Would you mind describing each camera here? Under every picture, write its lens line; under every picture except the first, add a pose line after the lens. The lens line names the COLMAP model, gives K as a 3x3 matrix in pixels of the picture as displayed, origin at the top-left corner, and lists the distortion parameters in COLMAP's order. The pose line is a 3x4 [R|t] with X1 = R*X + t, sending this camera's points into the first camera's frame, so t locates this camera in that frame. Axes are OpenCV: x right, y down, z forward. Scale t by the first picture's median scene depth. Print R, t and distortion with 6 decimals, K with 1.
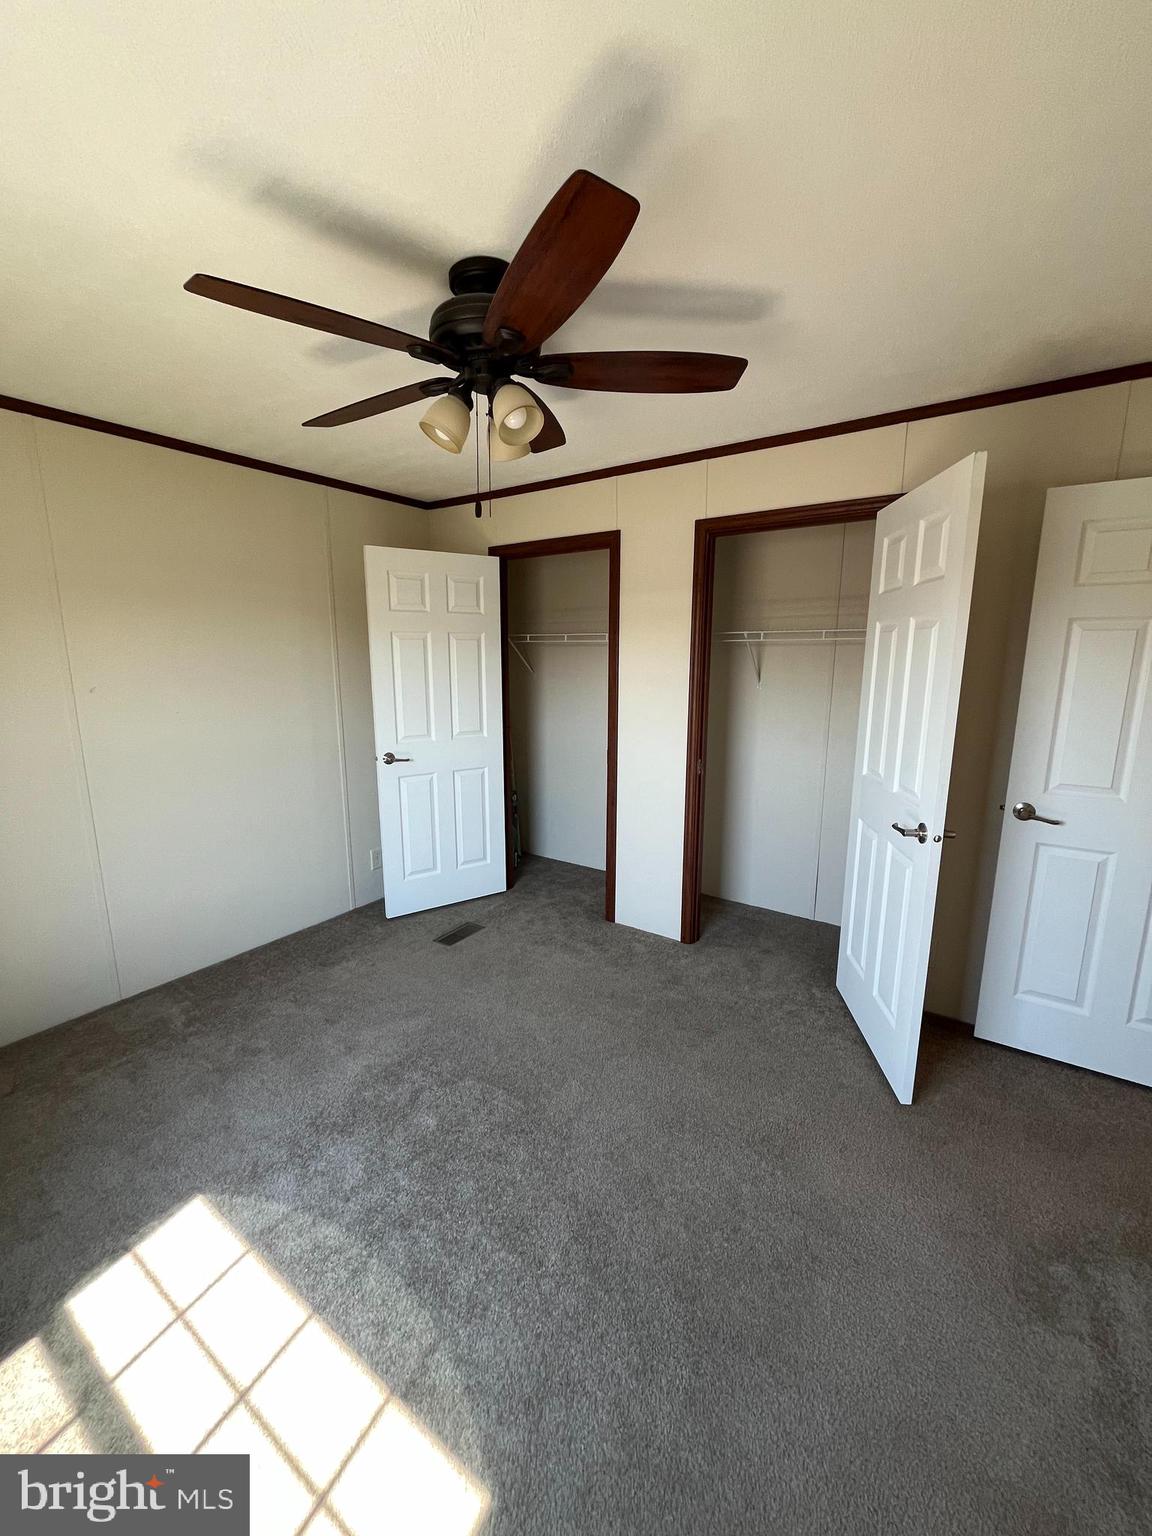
lens RADIAL K [[617.7, 0, 580.8], [0, 617.7, 768.3], [0, 0, 1]] dist [-0.002288, 0.000270]
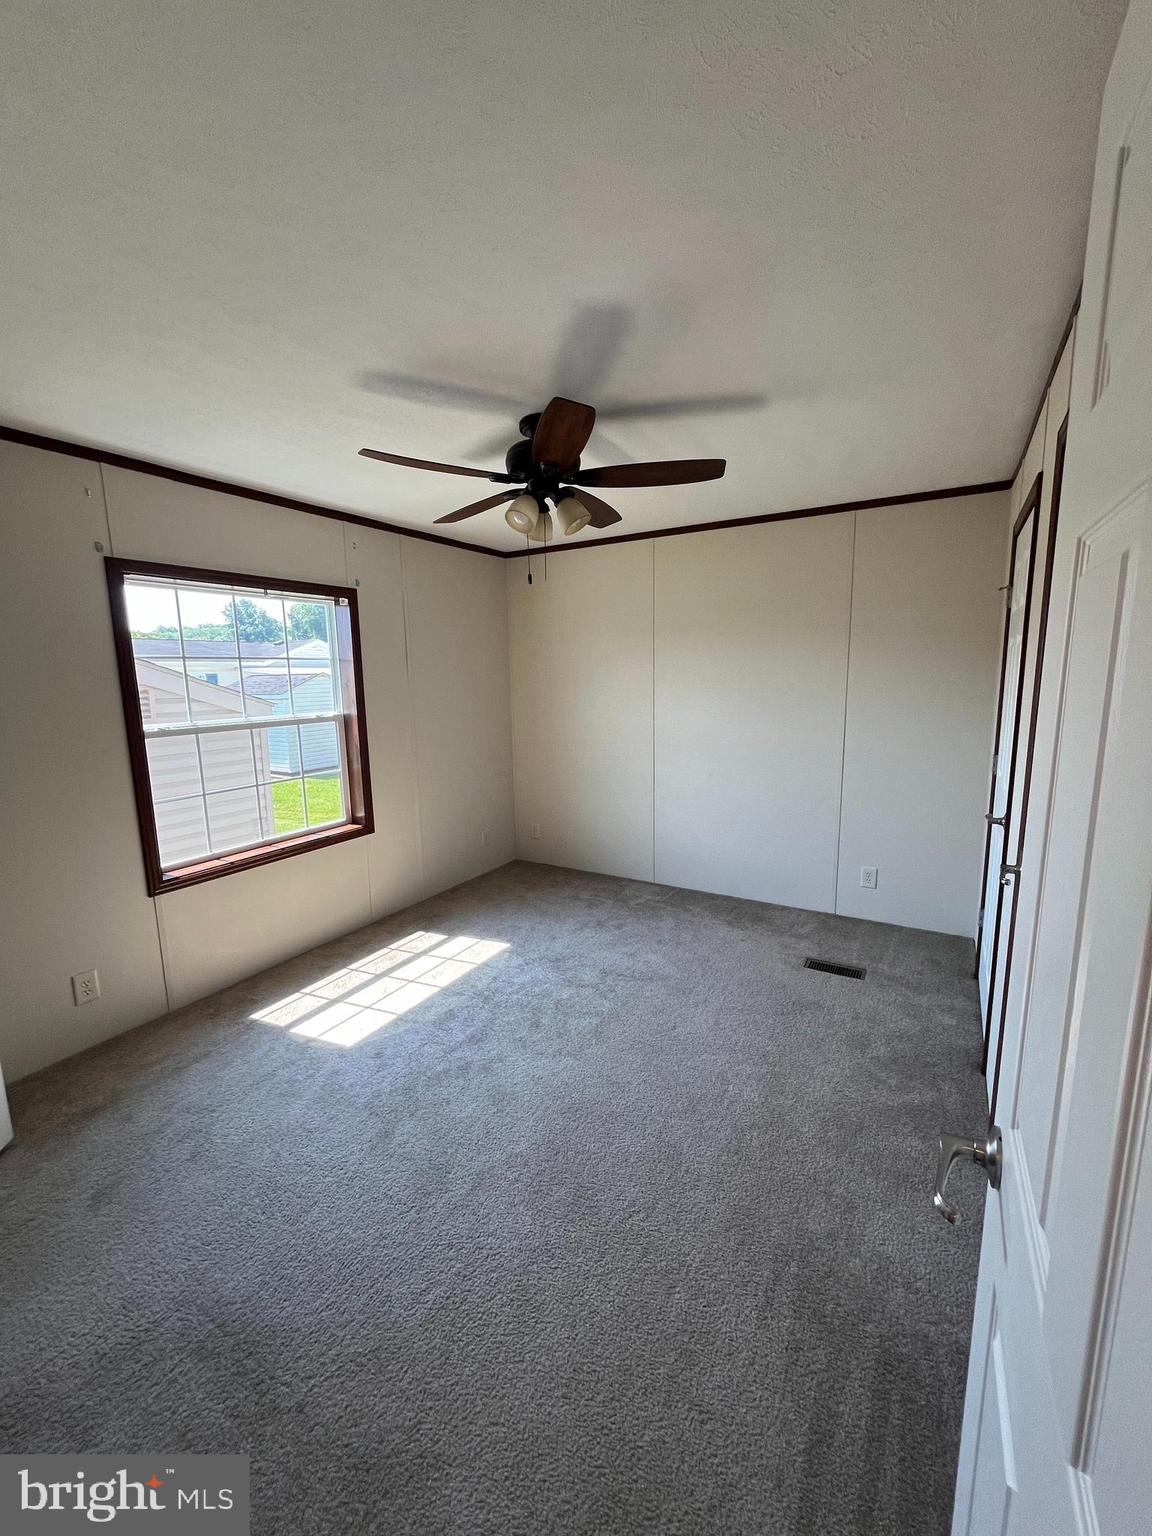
lens RADIAL K [[617.7, 0, 570.4], [0, 617.7, 765.4], [0, 0, 1]] dist [-0.002288, 0.000270]
pose [[0.056775, 0.144134, -0.987928, 0.959721], [-0.166872, 0.976974, 0.132946, -0.129297], [0.984343, 0.157310, 0.079520, 0.703094]]
